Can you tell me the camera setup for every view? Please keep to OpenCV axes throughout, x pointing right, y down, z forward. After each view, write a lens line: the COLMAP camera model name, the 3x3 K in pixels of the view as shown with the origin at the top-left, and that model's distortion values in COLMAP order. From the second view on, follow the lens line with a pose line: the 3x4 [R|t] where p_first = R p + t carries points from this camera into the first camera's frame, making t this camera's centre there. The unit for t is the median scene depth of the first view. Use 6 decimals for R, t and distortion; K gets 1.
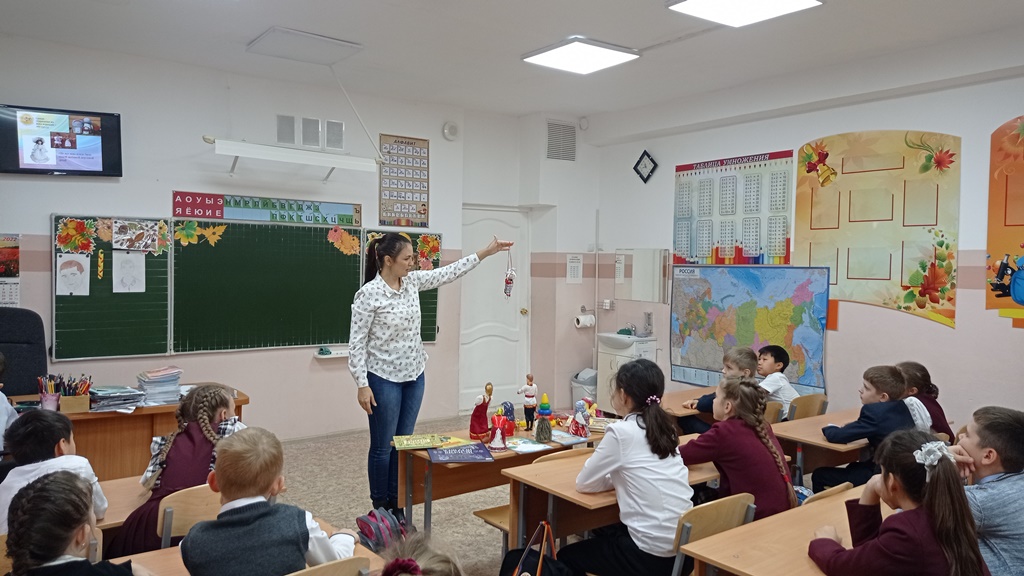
lens RADIAL K [[763.7, 0, 512.0], [0, 763.7, 288.0], [0, 0, 1]] dist [0.119673, -0.202091]
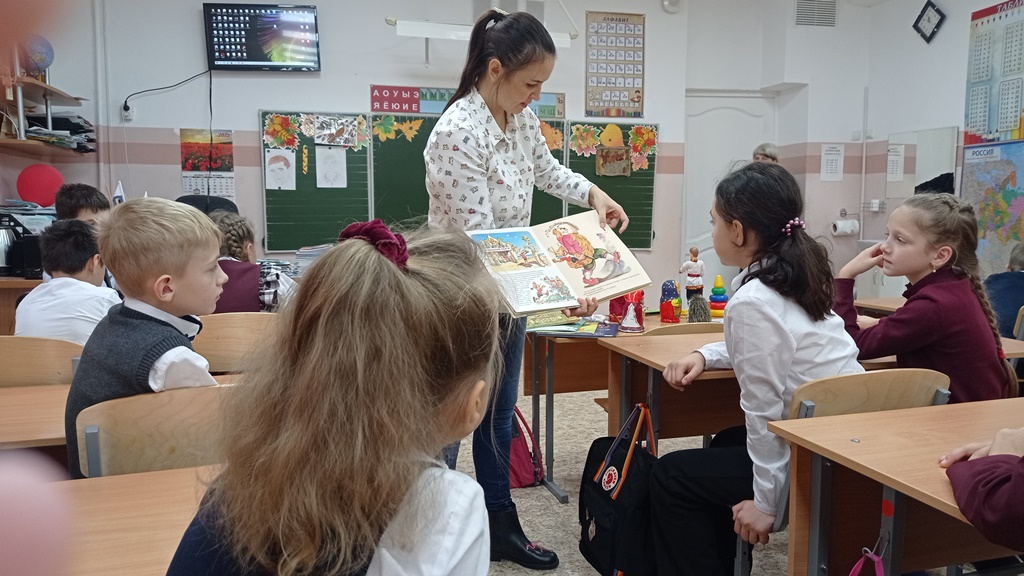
lens RADIAL K [[763.7, 0, 512.0], [0, 763.7, 288.0], [0, 0, 1]] dist [0.119673, -0.202091]
pose [[0.928530, 0.017541, -0.370842, 0.097694], [0.006234, 0.998006, 0.062815, 0.070961], [0.371204, -0.060637, 0.926569, 0.135445]]
